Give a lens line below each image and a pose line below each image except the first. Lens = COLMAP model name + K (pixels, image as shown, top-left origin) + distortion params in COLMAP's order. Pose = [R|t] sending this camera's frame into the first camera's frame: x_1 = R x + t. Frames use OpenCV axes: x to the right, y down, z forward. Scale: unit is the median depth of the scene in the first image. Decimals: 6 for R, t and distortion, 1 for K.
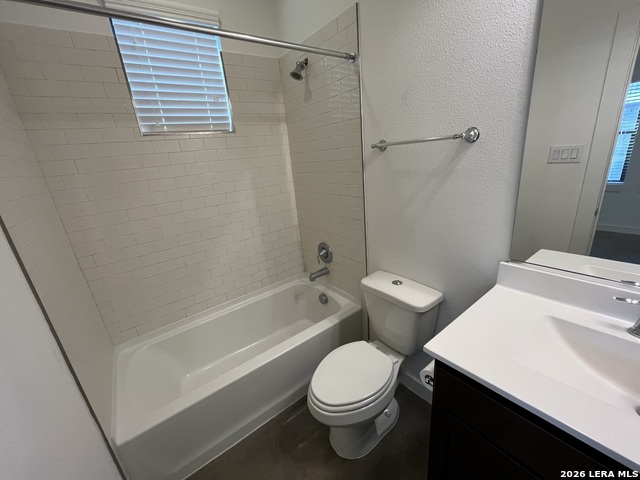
lens RADIAL K [[261.5, 0, 320.4], [0, 261.5, 241.0], [0, 0, 1]] dist [0.000254, -0.000349]
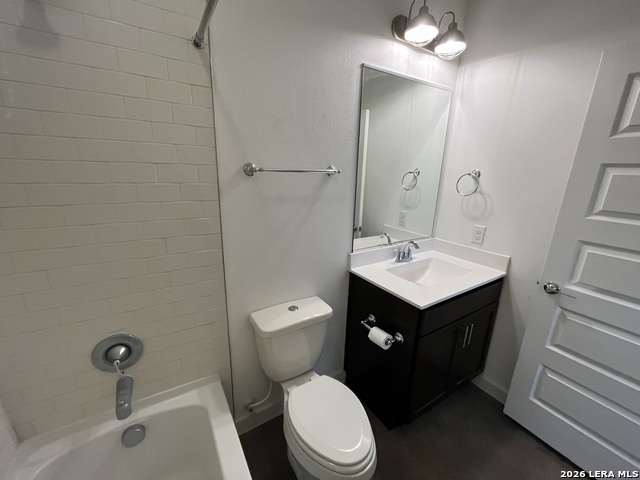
lens RADIAL K [[261.5, 0, 318.5], [0, 261.5, 240.5], [0, 0, 1]] dist [0.000254, -0.000349]
pose [[0.089162, -0.172253, 0.981009, -0.682248], [0.271398, 0.951864, 0.142468, -0.218762], [-0.958328, 0.253541, 0.131620, 0.786407]]
